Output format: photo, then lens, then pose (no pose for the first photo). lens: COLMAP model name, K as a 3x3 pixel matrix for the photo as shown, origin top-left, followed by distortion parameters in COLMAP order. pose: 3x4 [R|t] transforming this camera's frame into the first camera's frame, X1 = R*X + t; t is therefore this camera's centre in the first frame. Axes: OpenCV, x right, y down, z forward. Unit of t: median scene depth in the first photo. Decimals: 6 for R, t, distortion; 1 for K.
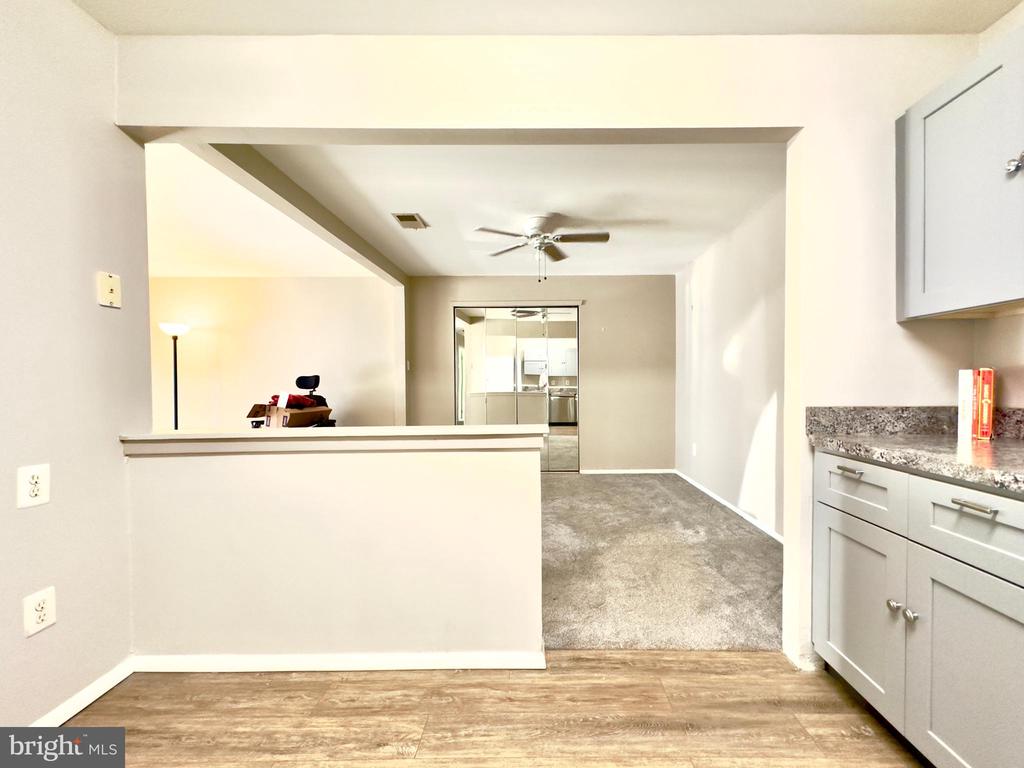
lens RADIAL K [[450.3, 0, 539.1], [0, 450.3, 392.5], [0, 0, 1]] dist [-0.002749, -0.000171]
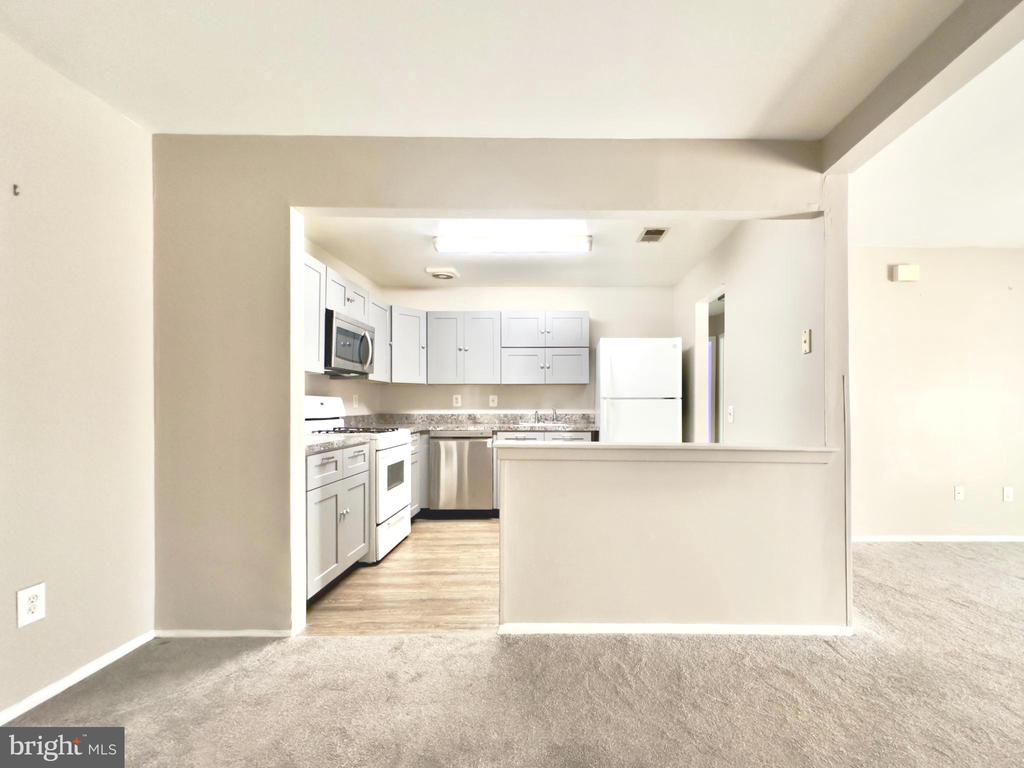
lens RADIAL K [[480.4, 0, 561.3], [0, 480.4, 410.0], [0, 0, 1]] dist [-0.000332, 0.000023]
pose [[-0.999986, 0.001694, -0.004963, -0.179713], [0.001531, 0.999469, 0.032551, -0.065953], [0.005015, 0.032543, -0.999458, 2.656594]]
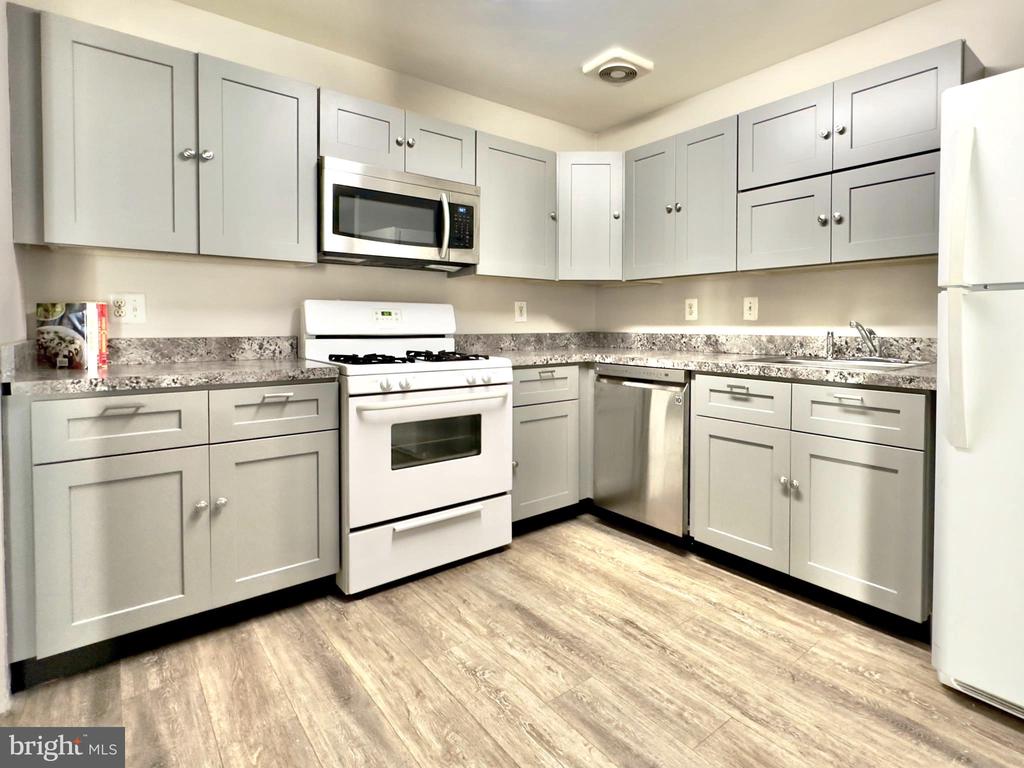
lens RADIAL K [[541.1, 0, 586.8], [0, 541.1, 342.0], [0, 0, 1]] dist [-0.002054, 0.000259]
pose [[-0.658685, -0.024065, 0.752034, -0.745993], [0.015114, 0.998864, 0.045201, 0.001091], [-0.752267, 0.041139, -0.657573, 0.943922]]
